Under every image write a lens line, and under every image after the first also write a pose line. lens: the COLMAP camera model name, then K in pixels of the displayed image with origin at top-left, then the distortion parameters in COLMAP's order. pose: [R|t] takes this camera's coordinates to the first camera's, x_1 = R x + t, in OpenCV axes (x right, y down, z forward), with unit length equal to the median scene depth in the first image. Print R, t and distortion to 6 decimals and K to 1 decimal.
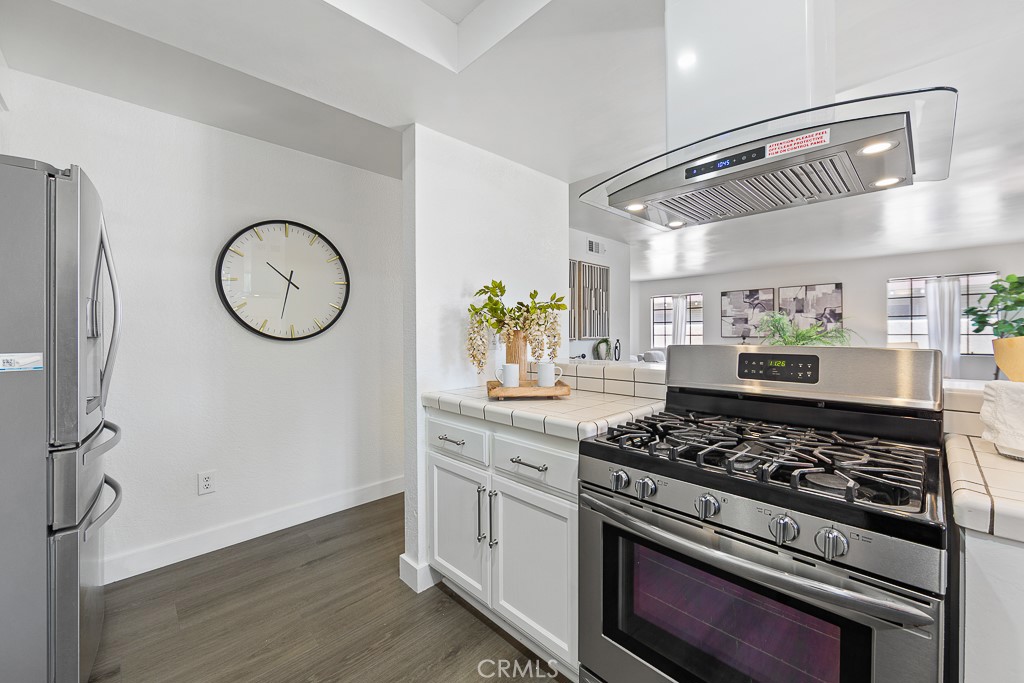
lens RADIAL K [[405.9, 0, 510.5], [0, 405.9, 336.5], [0, 0, 1]] dist [-0.002636, -0.000040]
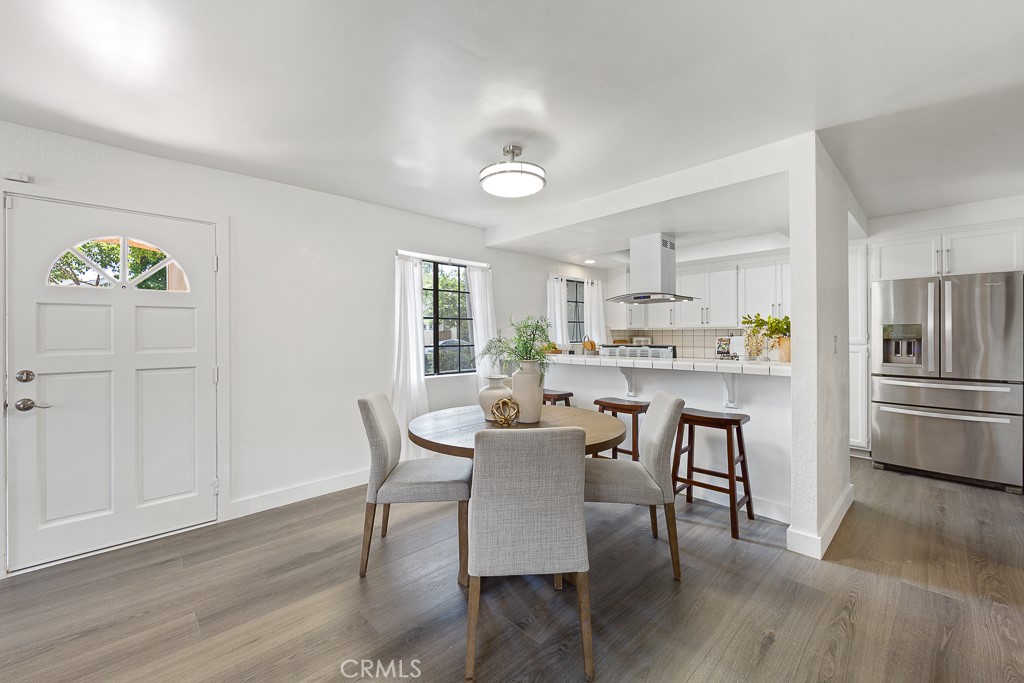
lens RADIAL K [[405.9, 0, 512.7], [0, 405.9, 337.2], [0, 0, 1]] dist [-0.002636, -0.000040]
pose [[-0.999921, 0.008132, 0.009595, 0.285106], [0.008196, 0.999945, 0.006565, -0.012191], [-0.009541, 0.006644, -0.999932, 0.721936]]
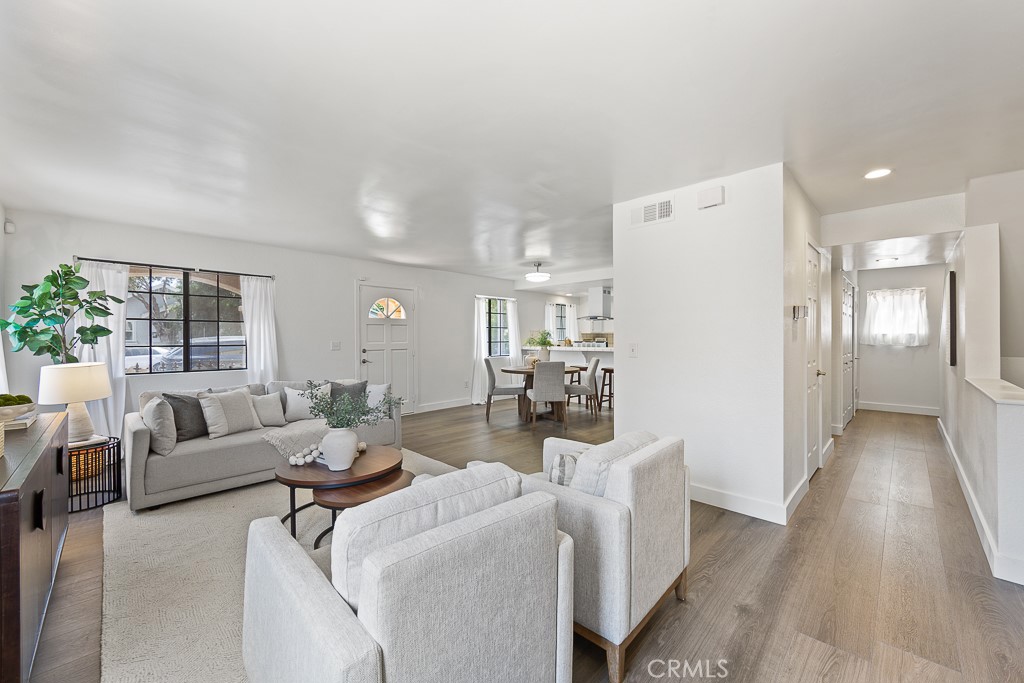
lens RADIAL K [[405.9, 0, 513.4], [0, 405.9, 337.0], [0, 0, 1]] dist [-0.002636, -0.000040]
pose [[-0.999456, 0.005335, -0.032552, 0.374742], [0.005163, 0.999972, 0.005389, -0.015827], [0.032580, 0.005218, -0.999456, 1.291290]]
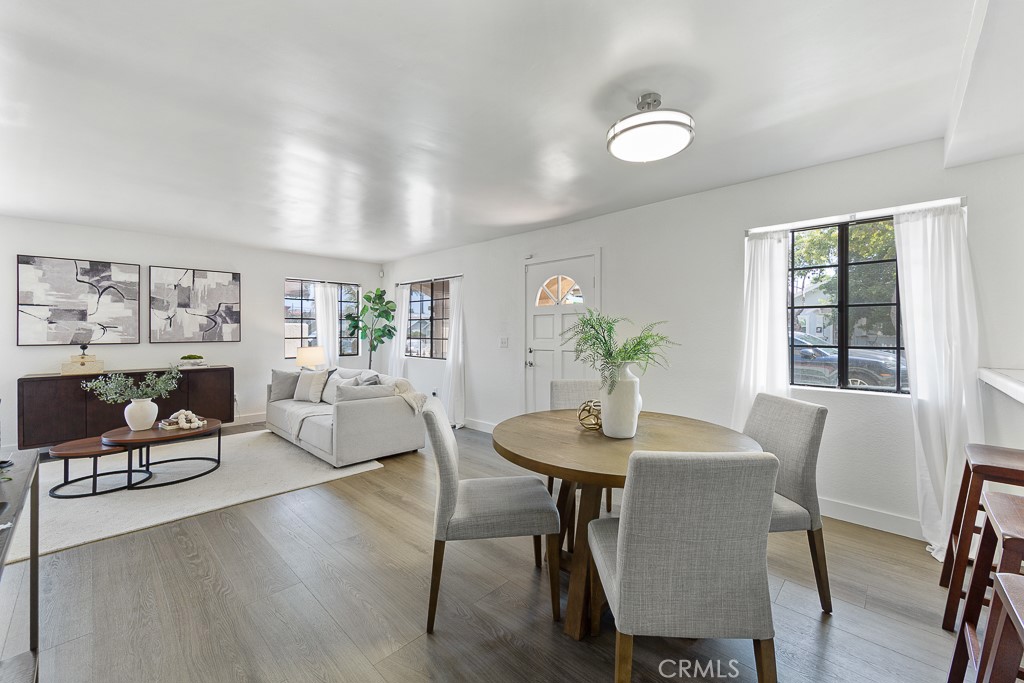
lens RADIAL K [[405.9, 0, 512.8], [0, 405.9, 336.7], [0, 0, 1]] dist [-0.002636, -0.000040]
pose [[-0.044508, -0.009475, 0.998964, 0.003307], [0.006084, 0.999934, 0.009755, -0.012183], [-0.998991, 0.006512, -0.044447, 0.470651]]
